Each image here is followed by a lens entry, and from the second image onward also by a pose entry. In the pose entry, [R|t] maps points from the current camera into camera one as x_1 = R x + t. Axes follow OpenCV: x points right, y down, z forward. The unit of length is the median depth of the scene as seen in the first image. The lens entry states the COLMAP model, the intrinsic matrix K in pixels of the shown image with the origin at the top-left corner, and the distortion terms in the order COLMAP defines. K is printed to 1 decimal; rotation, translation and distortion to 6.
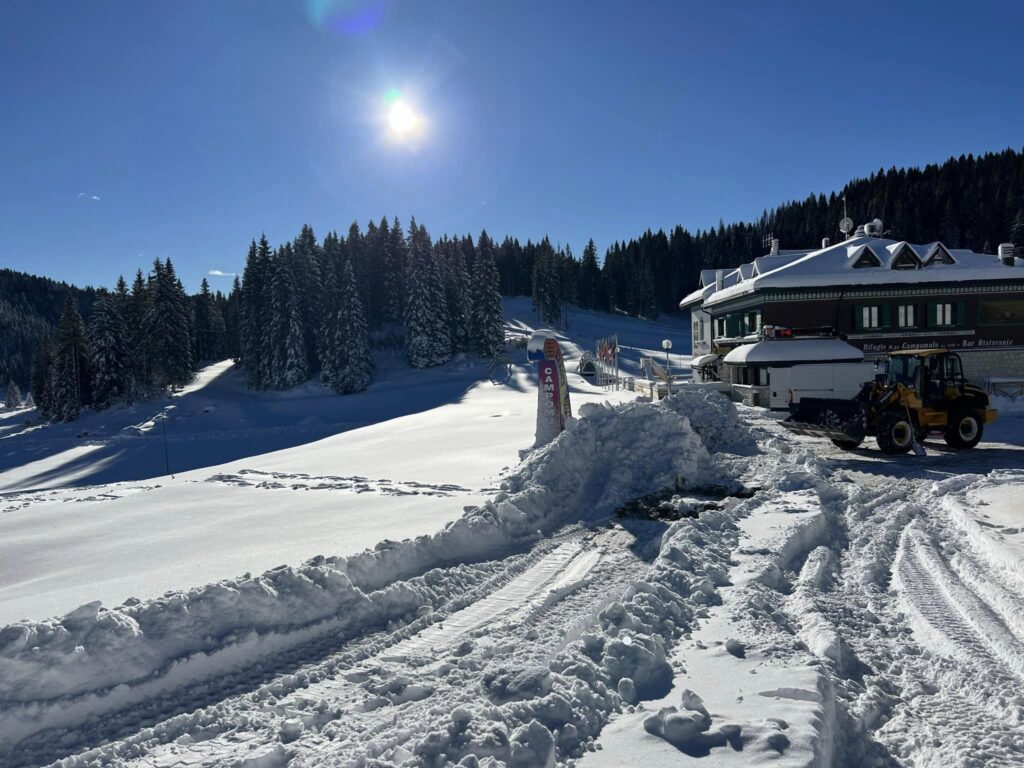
lens RADIAL K [[746.9, 0, 508.4], [0, 746.9, 385.8], [0, 0, 1]] dist [-0.000070, -0.011876]
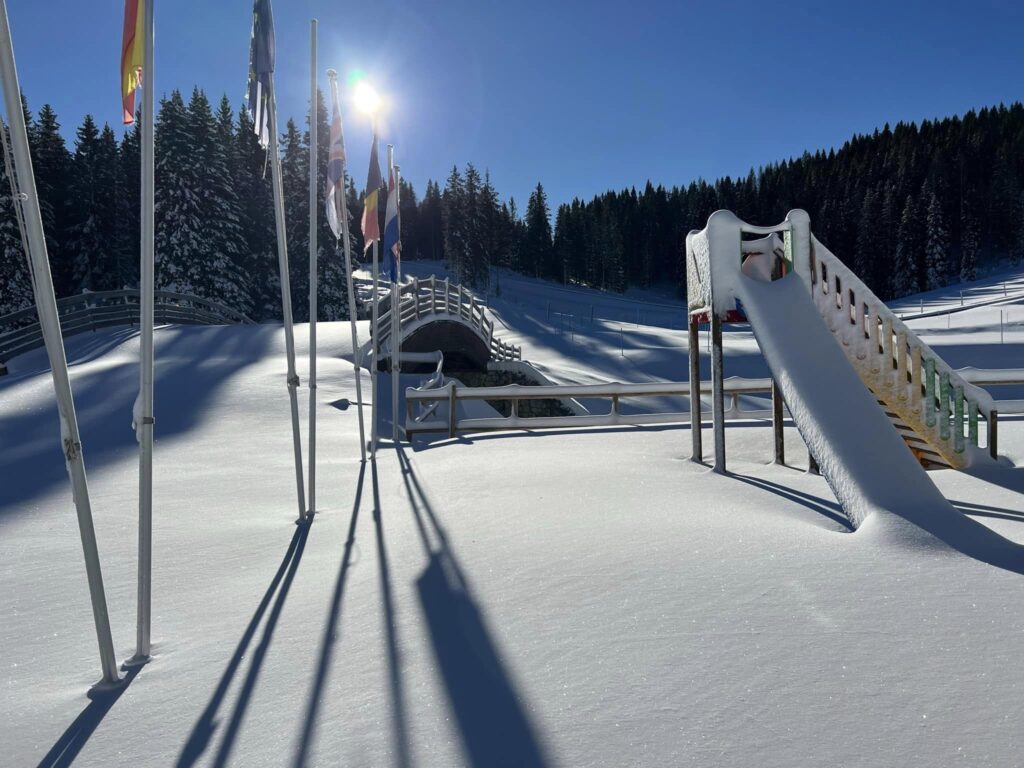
lens RADIAL K [[746.9, 0, 508.4], [0, 746.9, 385.8], [0, 0, 1]] dist [-0.000070, -0.011876]
pose [[0.998501, 0.009000, 0.053993, 0.052428], [-0.009792, 0.999848, 0.014430, -0.004470], [-0.053854, -0.014937, 0.998437, 0.319879]]
